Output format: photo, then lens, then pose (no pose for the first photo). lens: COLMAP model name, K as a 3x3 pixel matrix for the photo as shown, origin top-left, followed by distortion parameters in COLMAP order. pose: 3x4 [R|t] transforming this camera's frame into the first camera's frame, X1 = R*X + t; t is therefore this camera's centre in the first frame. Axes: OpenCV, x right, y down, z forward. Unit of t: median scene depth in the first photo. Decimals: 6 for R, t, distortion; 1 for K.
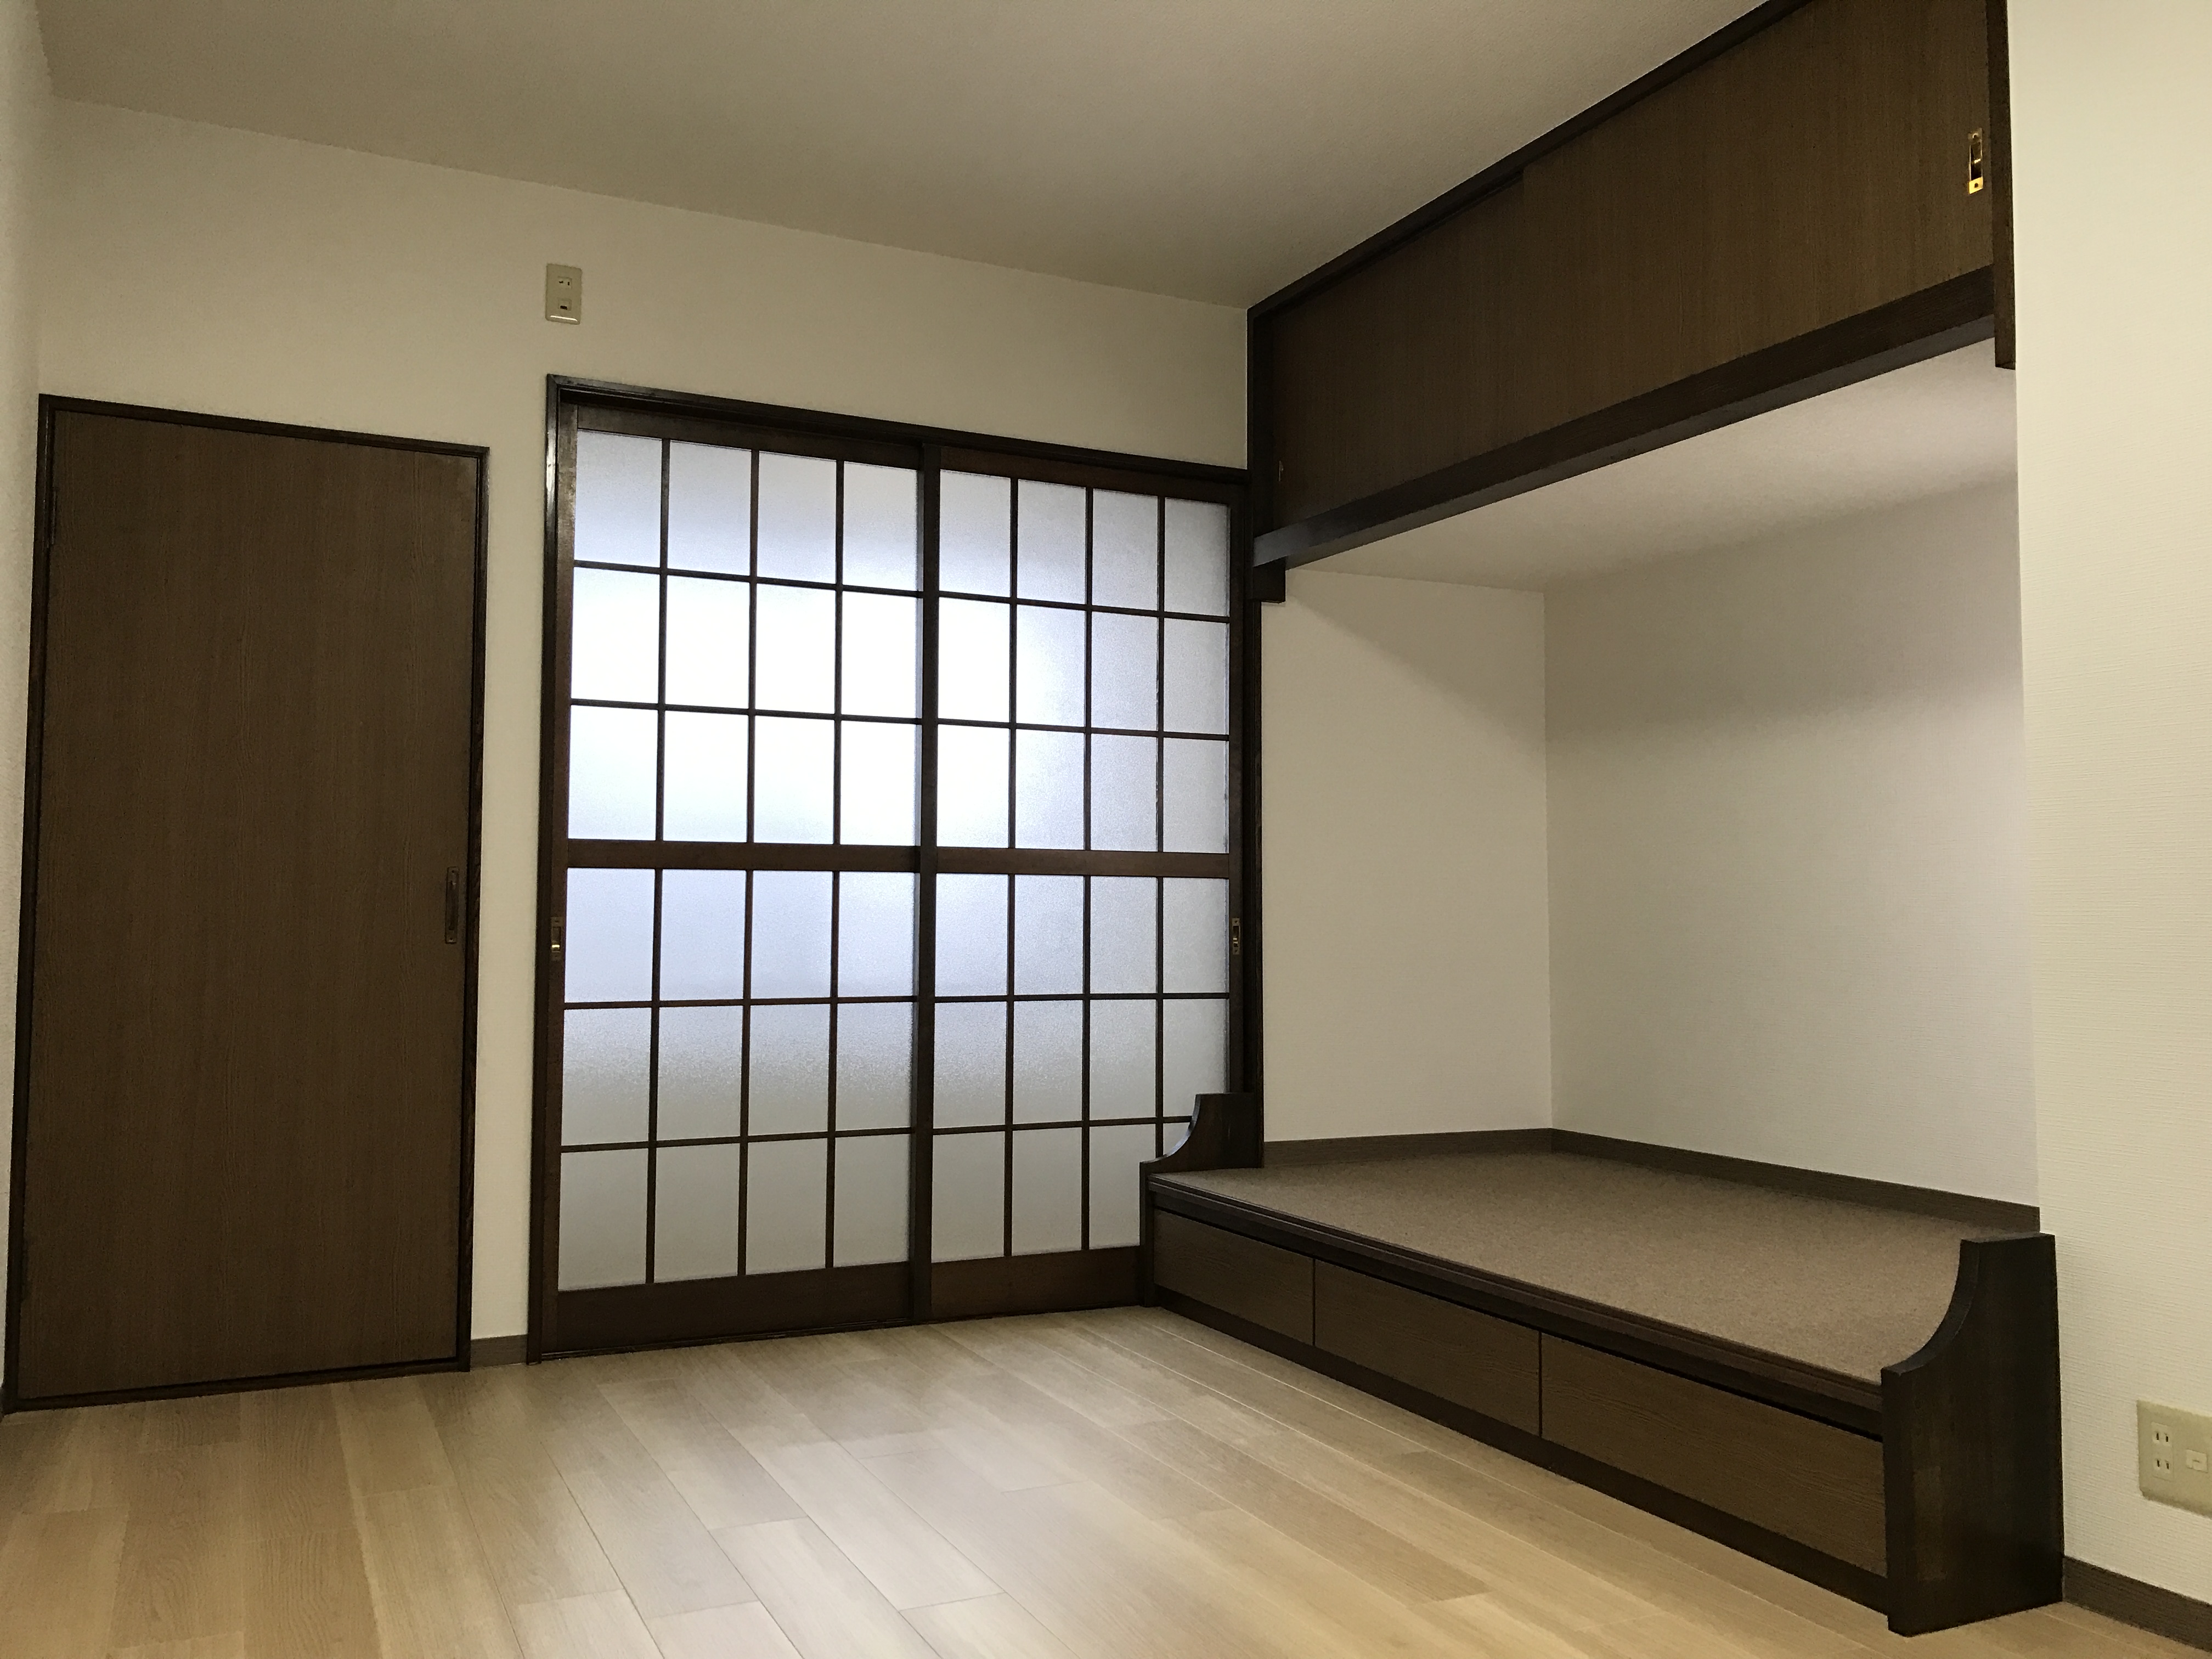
lens RADIAL K [[1783.8, 0, 1105.9], [0, 1783.8, 814.2], [0, 0, 1]] dist [0.051254, -0.077535]
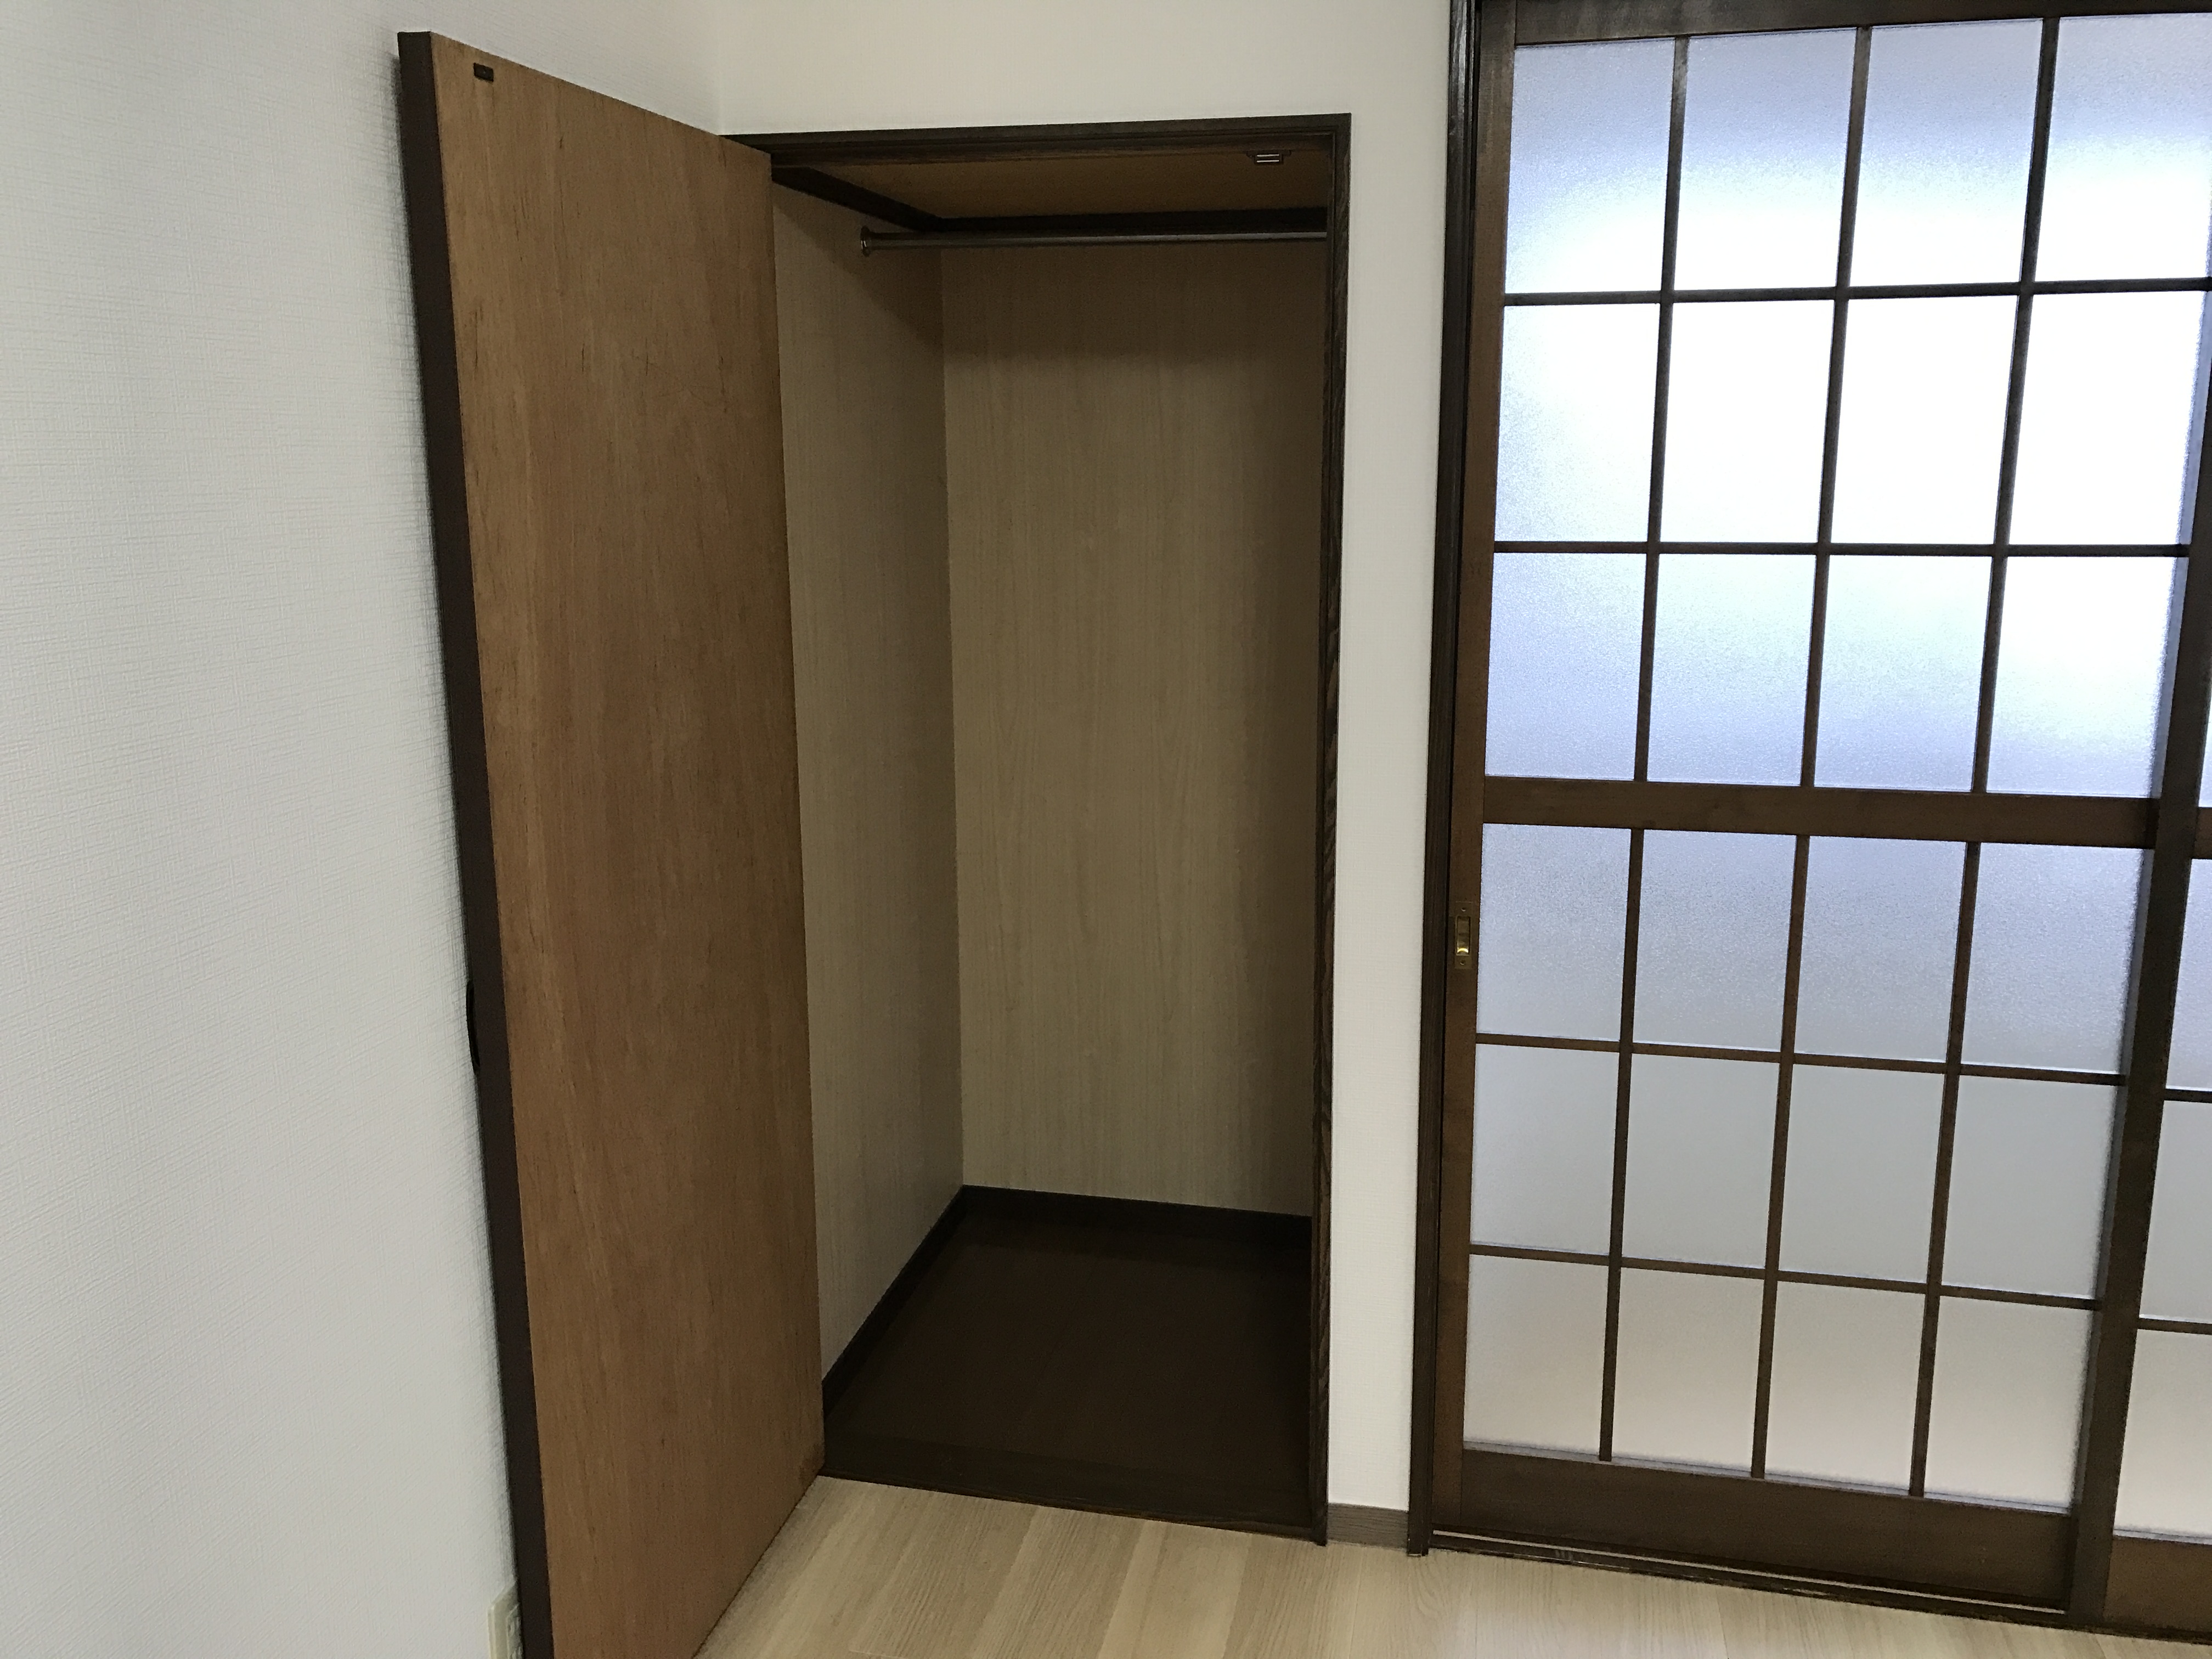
lens RADIAL K [[1832.5, 0, 1092.8], [0, 1832.5, 830.6], [0, 0, 1]] dist [0.015471, -0.032622]
pose [[0.779631, 0.115937, -0.615414, -0.018919], [0.048934, 0.968431, 0.244433, -0.121953], [0.624324, -0.220682, 0.749345, 0.430986]]
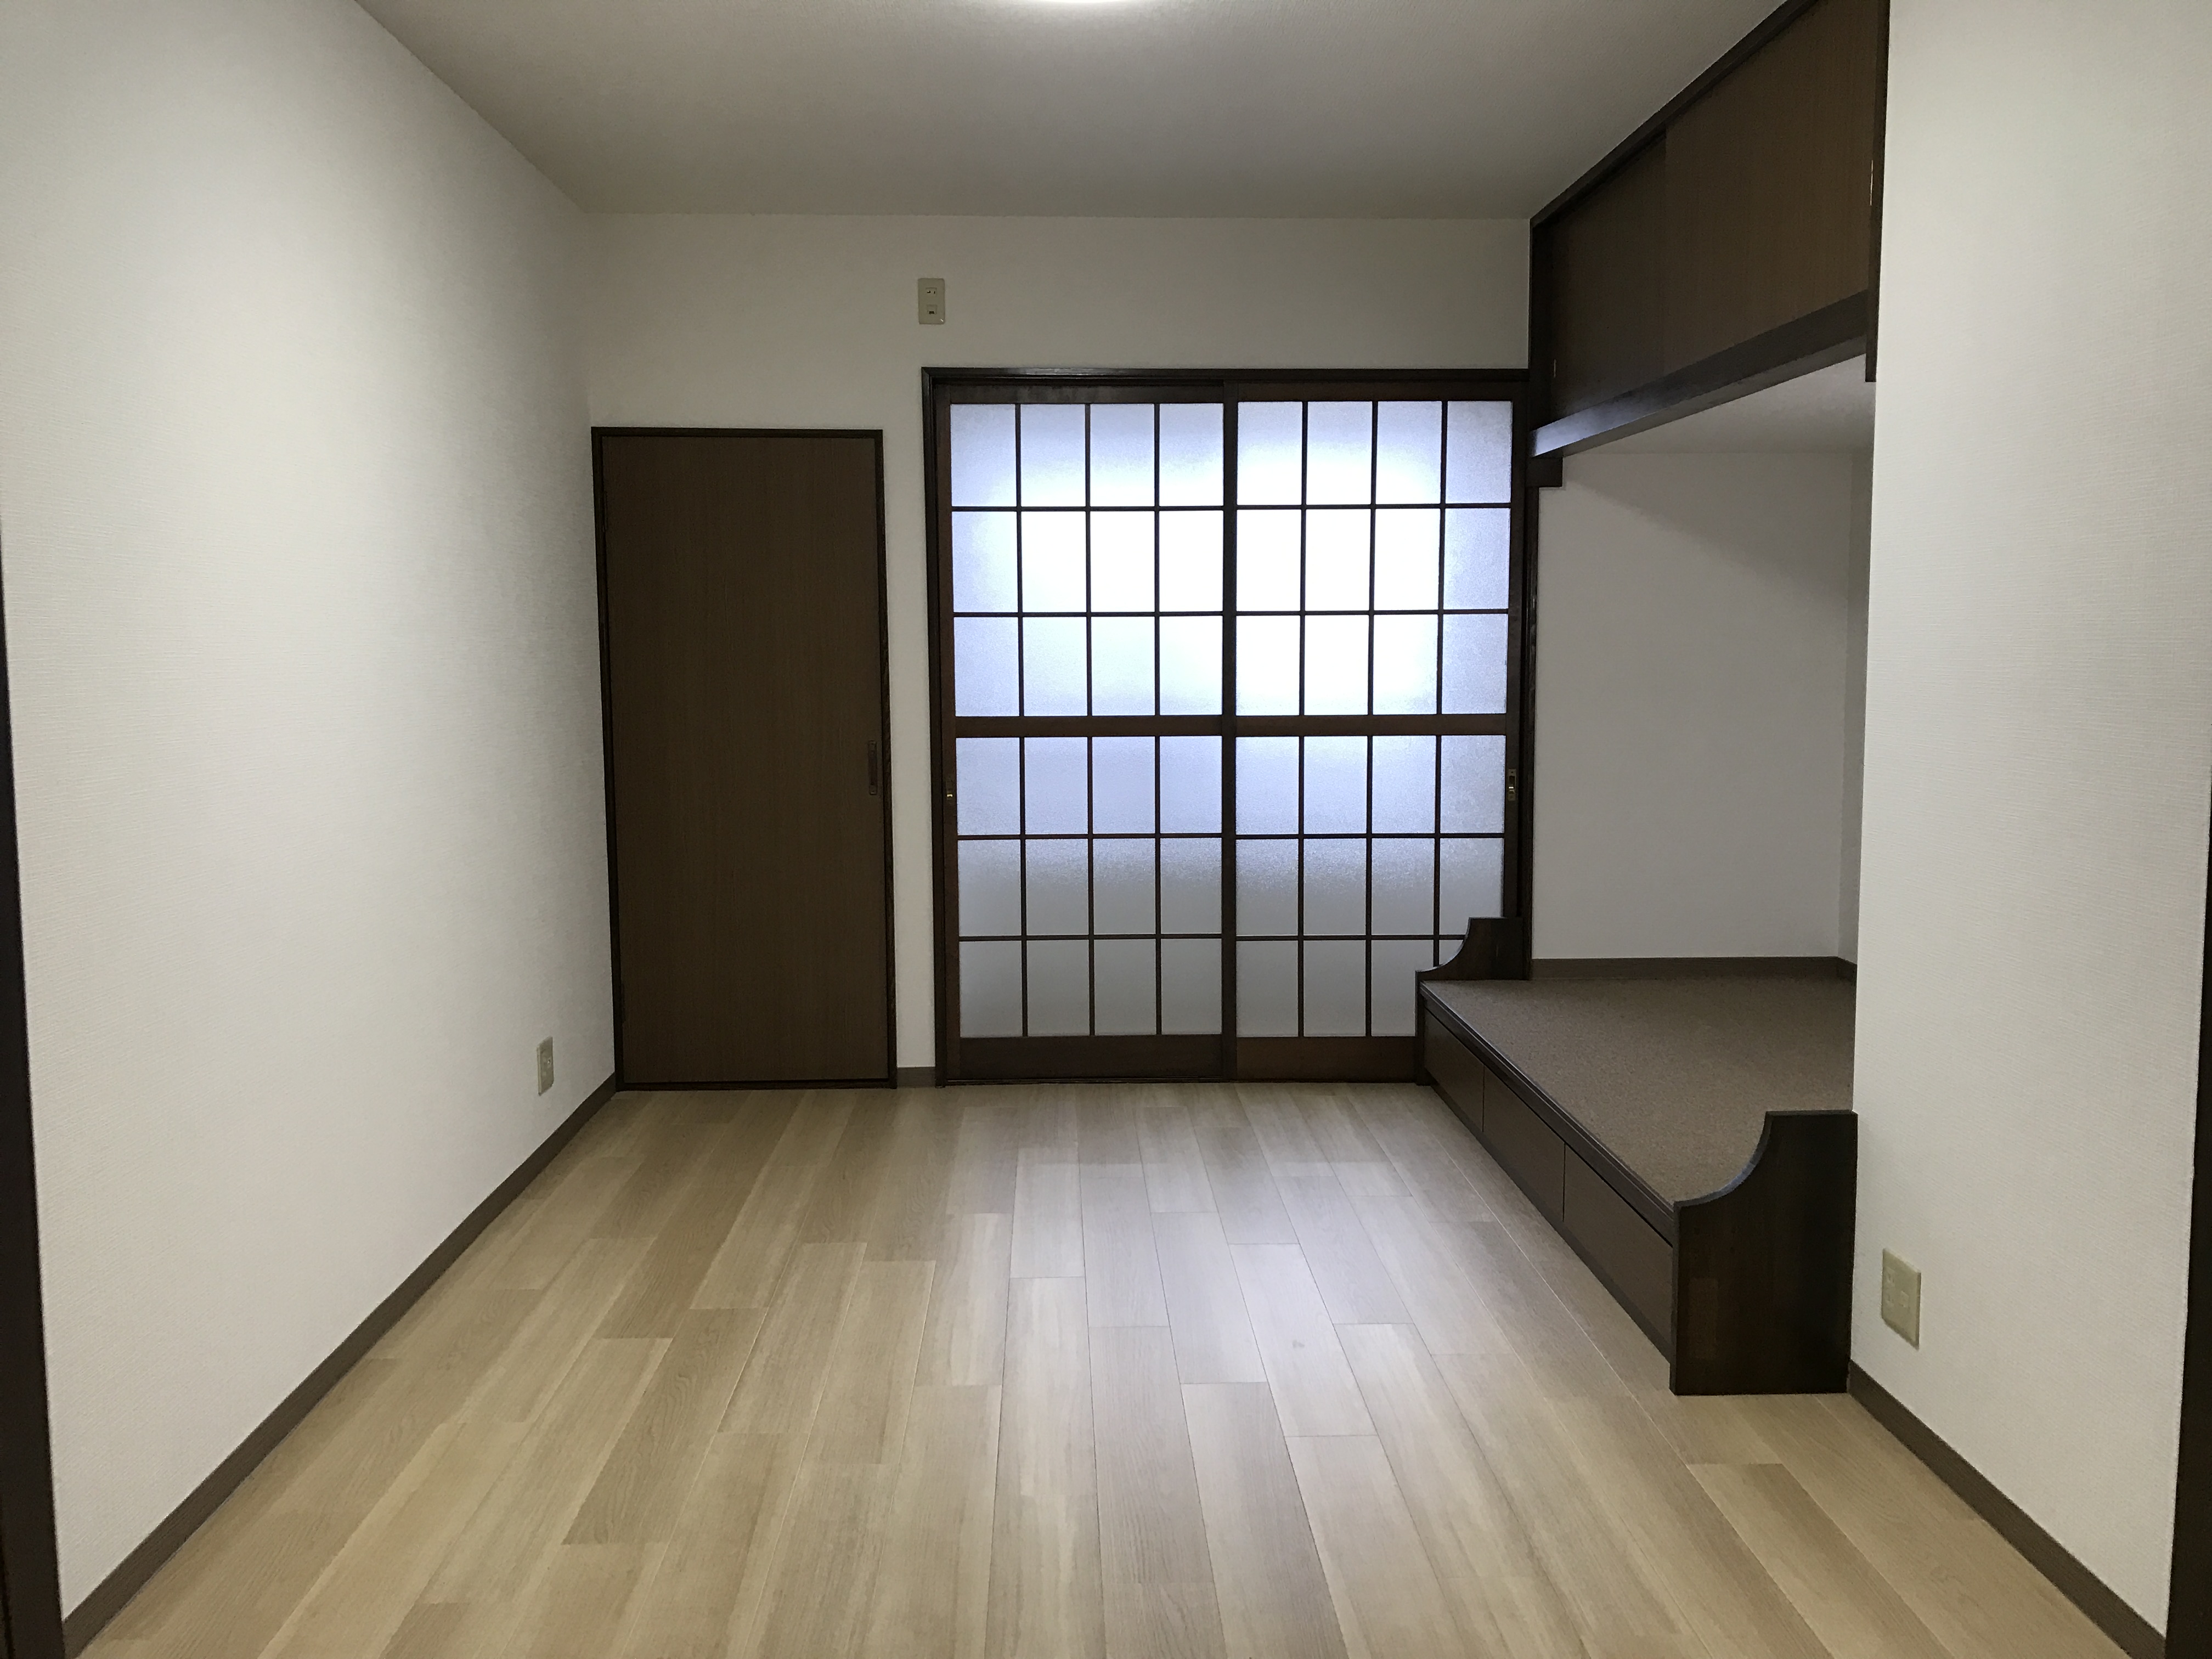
lens RADIAL K [[1783.8, 0, 1108.3], [0, 1783.8, 825.8], [0, 0, 1]] dist [0.051254, -0.077535]
pose [[0.913504, 0.032849, -0.405502, 0.344362], [0.034650, 0.986831, 0.158000, -0.110047], [0.405352, -0.158385, 0.900336, -0.178063]]
